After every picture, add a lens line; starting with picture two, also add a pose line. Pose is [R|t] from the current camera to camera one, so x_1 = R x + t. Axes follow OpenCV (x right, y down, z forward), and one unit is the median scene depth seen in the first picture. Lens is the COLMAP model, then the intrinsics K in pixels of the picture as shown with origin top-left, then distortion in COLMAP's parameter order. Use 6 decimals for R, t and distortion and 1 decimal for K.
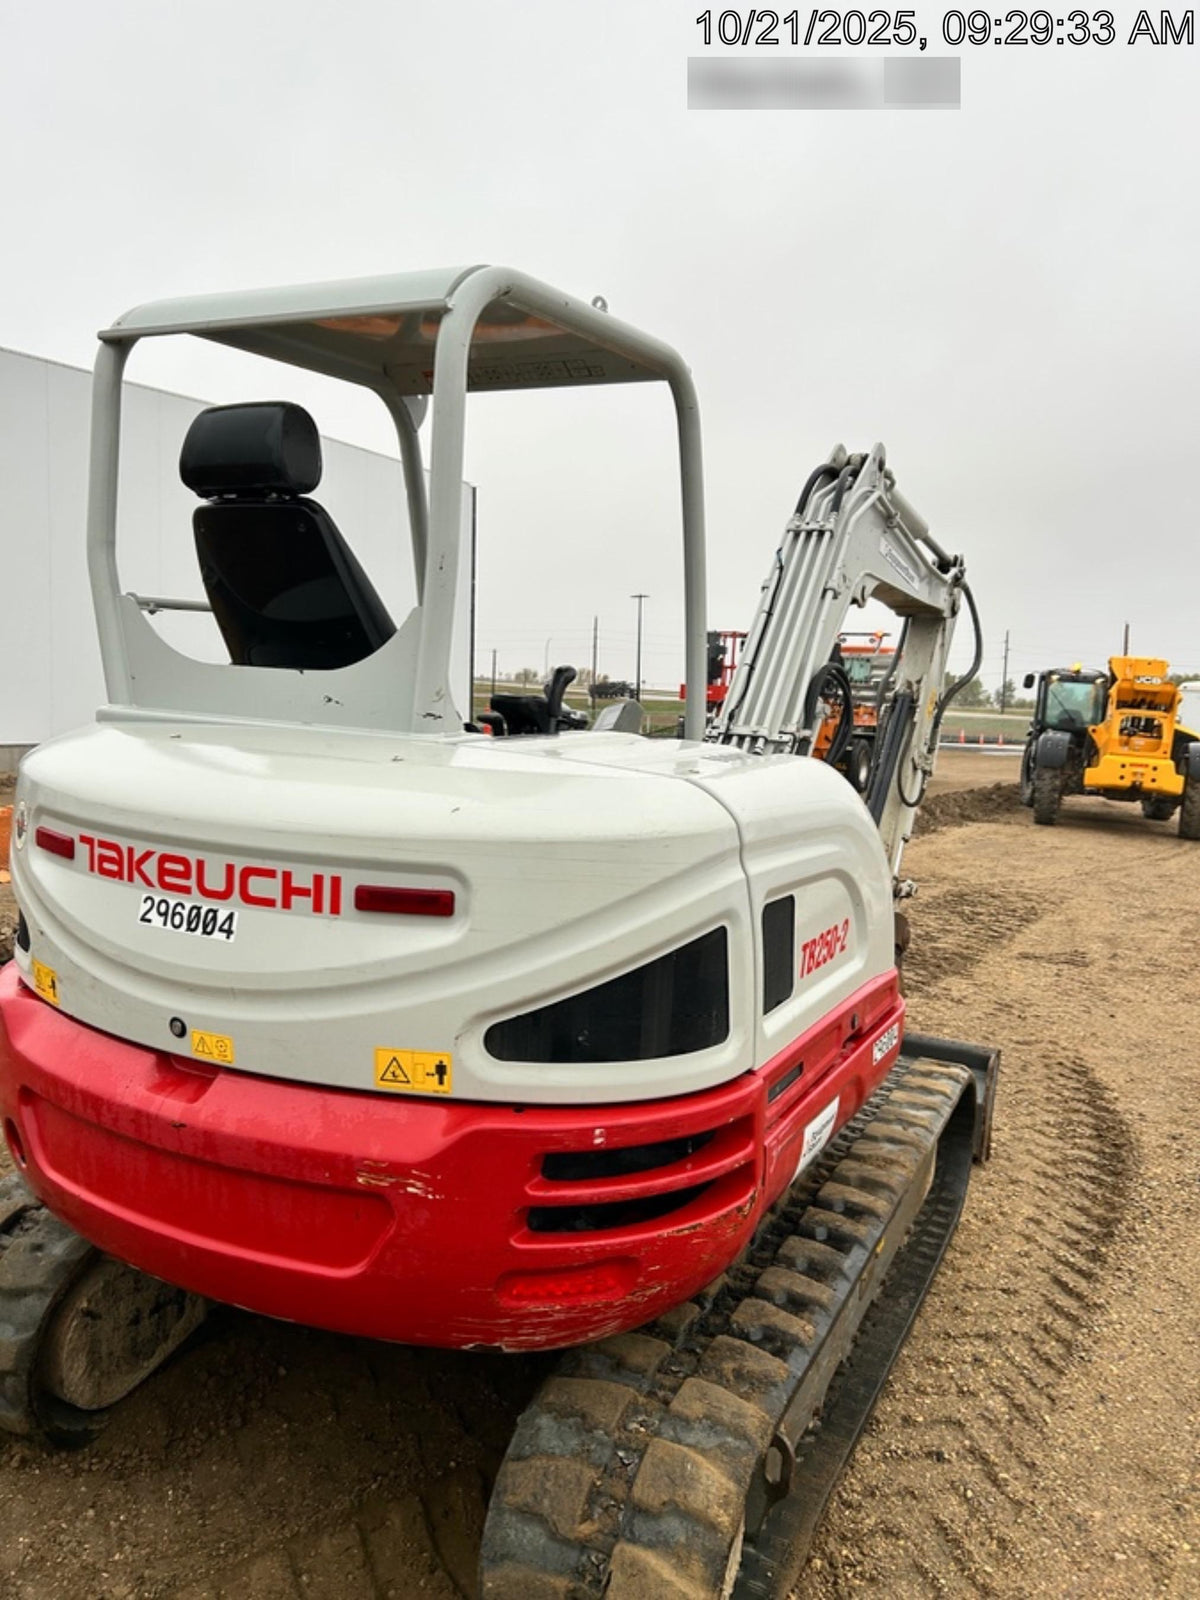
lens RADIAL K [[1109.7, 0, 640.6], [0, 1109.7, 772.1], [0, 0, 1]] dist [0.003730, -0.003278]
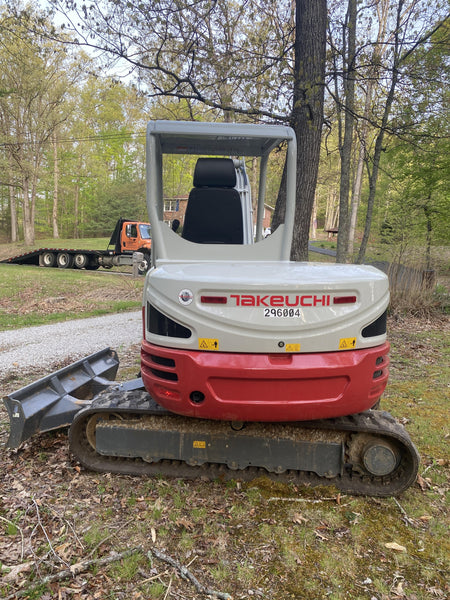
lens RADIAL K [[463.6, 0, 224.6], [0, 463.6, 315.5], [0, 0, 1]] dist [-0.005570, 0.109432]
pose [[0.873736, -0.109000, 0.474030, -1.281037], [0.084702, 0.993773, 0.072387, 0.017641], [-0.478968, -0.023096, 0.877528, -0.203277]]
